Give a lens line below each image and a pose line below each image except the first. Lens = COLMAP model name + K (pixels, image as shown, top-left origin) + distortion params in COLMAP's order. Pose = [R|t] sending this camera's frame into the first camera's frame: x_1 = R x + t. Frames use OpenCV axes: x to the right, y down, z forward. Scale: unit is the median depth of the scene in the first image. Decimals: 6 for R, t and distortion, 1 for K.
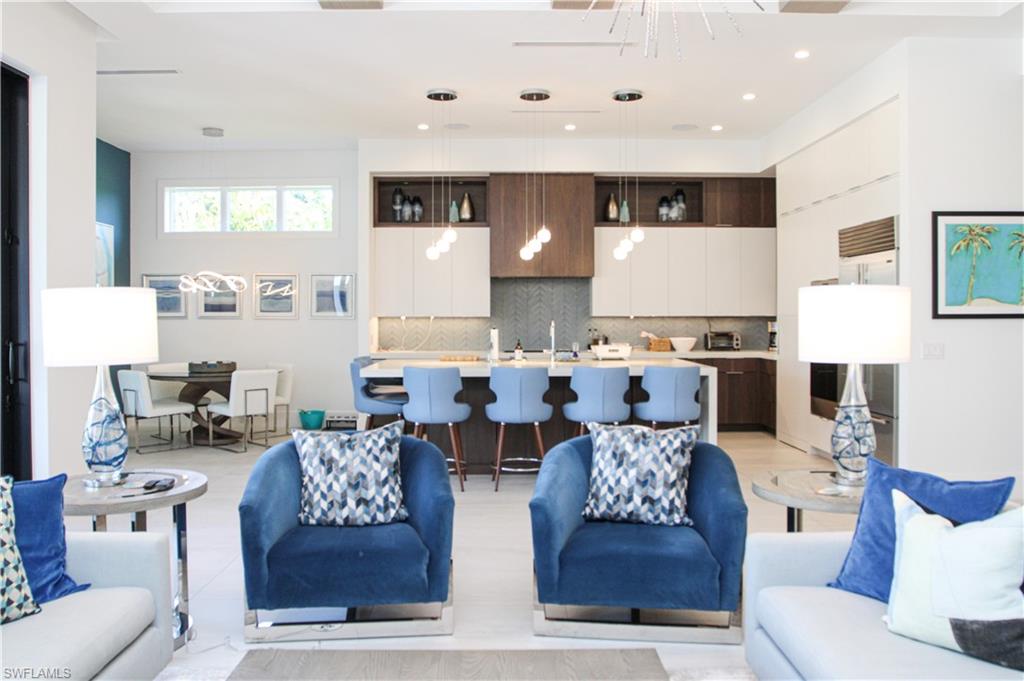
lens RADIAL K [[817.8, 0, 510.2], [0, 817.8, 338.1], [0, 0, 1]] dist [-0.052334, 0.036005]
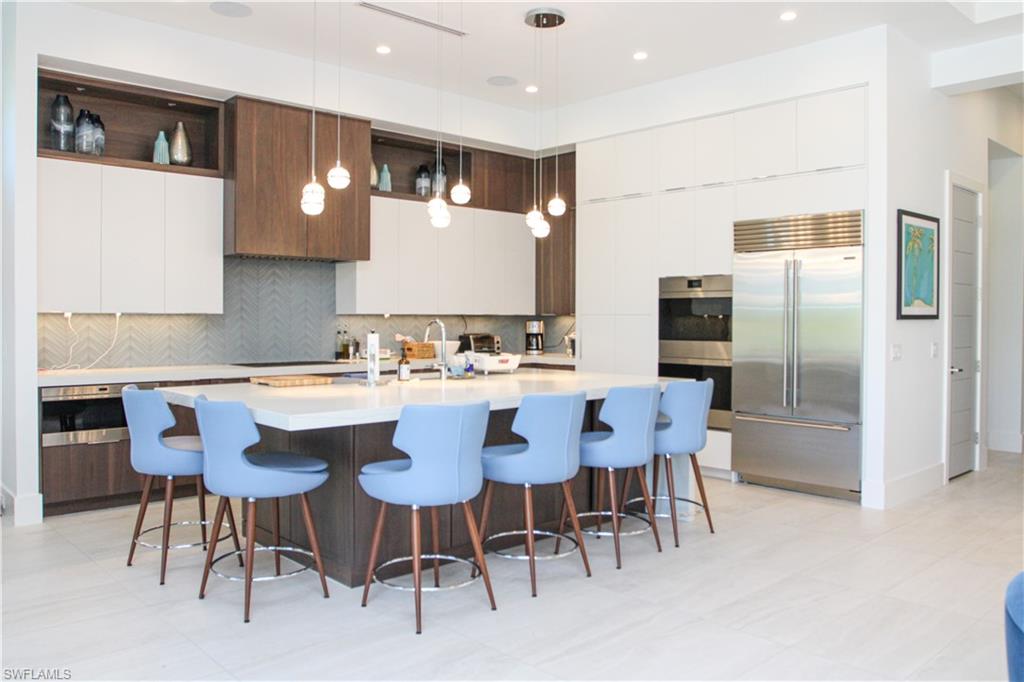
lens RADIAL K [[817.8, 0, 512.6], [0, 817.8, 337.7], [0, 0, 1]] dist [-0.052334, 0.036005]
pose [[0.750401, -0.012087, 0.660872, -0.281465], [0.011048, 0.999922, 0.005742, -0.007859], [-0.660890, 0.002993, 0.750477, 0.348272]]
